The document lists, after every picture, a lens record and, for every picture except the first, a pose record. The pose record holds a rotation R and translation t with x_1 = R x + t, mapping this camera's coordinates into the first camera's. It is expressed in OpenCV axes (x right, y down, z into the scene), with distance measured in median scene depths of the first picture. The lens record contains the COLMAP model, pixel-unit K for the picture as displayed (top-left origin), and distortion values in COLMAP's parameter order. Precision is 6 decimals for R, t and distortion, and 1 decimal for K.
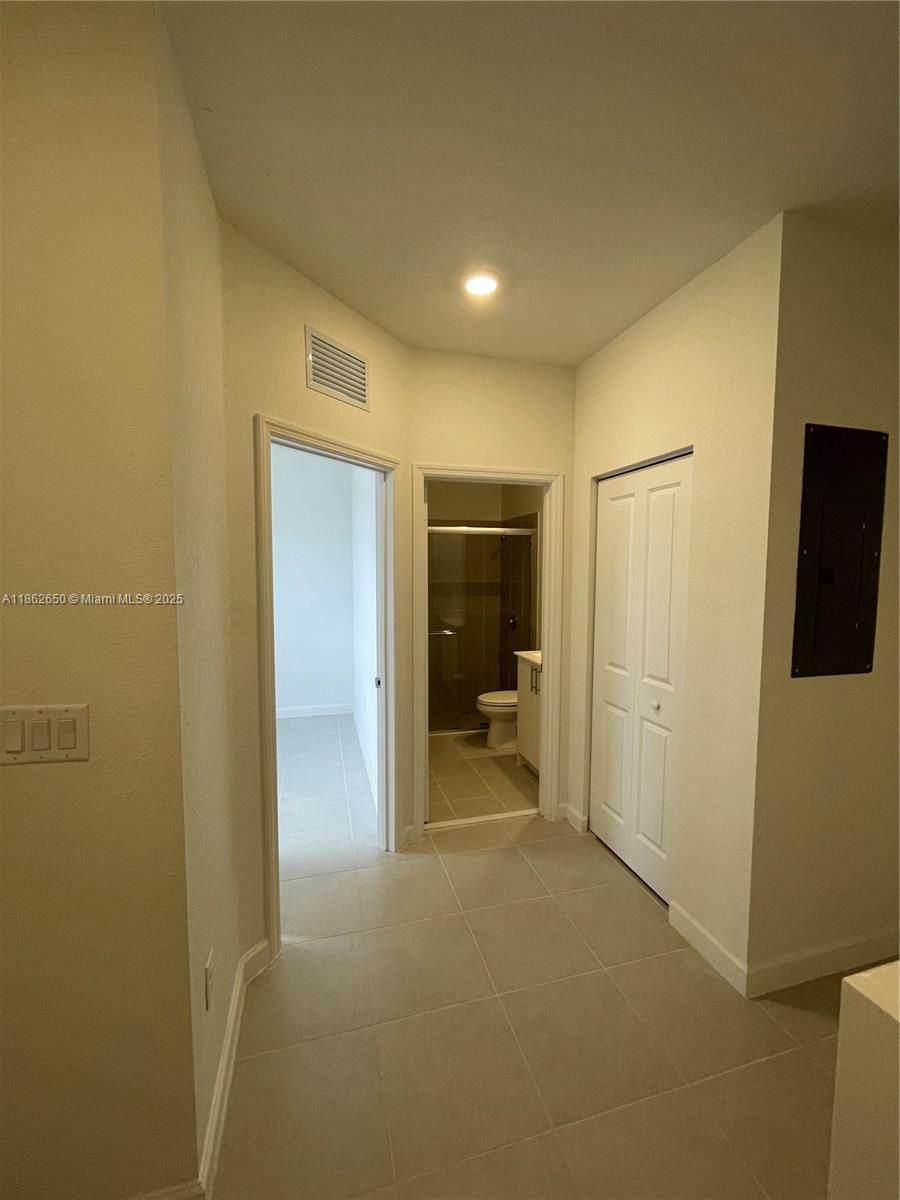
lens RADIAL K [[488.1, 0, 451.2], [0, 488.1, 601.5], [0, 0, 1]] dist [-0.000816, 0.000251]
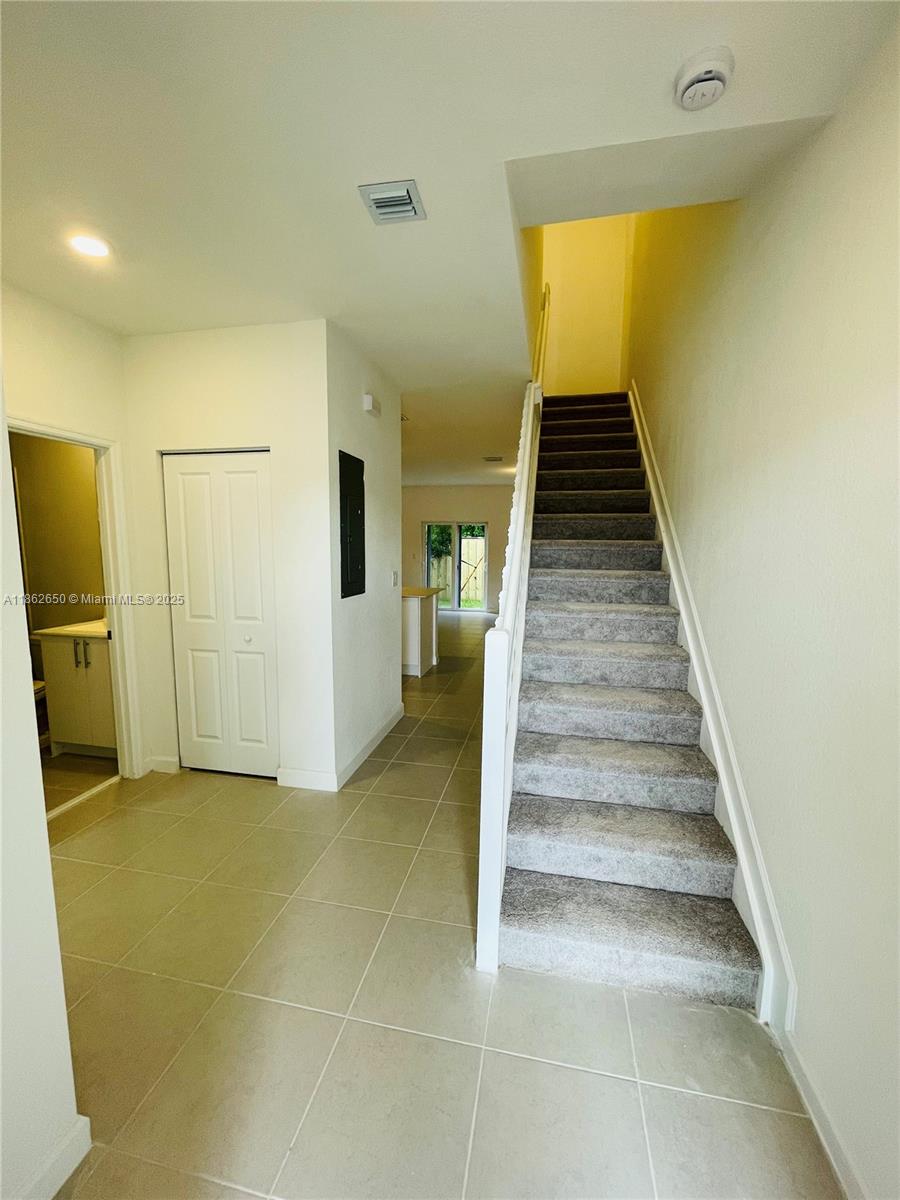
lens RADIAL K [[488.1, 0, 451.2], [0, 488.1, 601.5], [0, 0, 1]] dist [-0.000816, 0.000251]
pose [[0.440800, -0.096943, 0.892355, -0.435921], [0.058085, 0.995148, 0.079417, 0.034179], [-0.895724, 0.016825, 0.444292, -0.069452]]
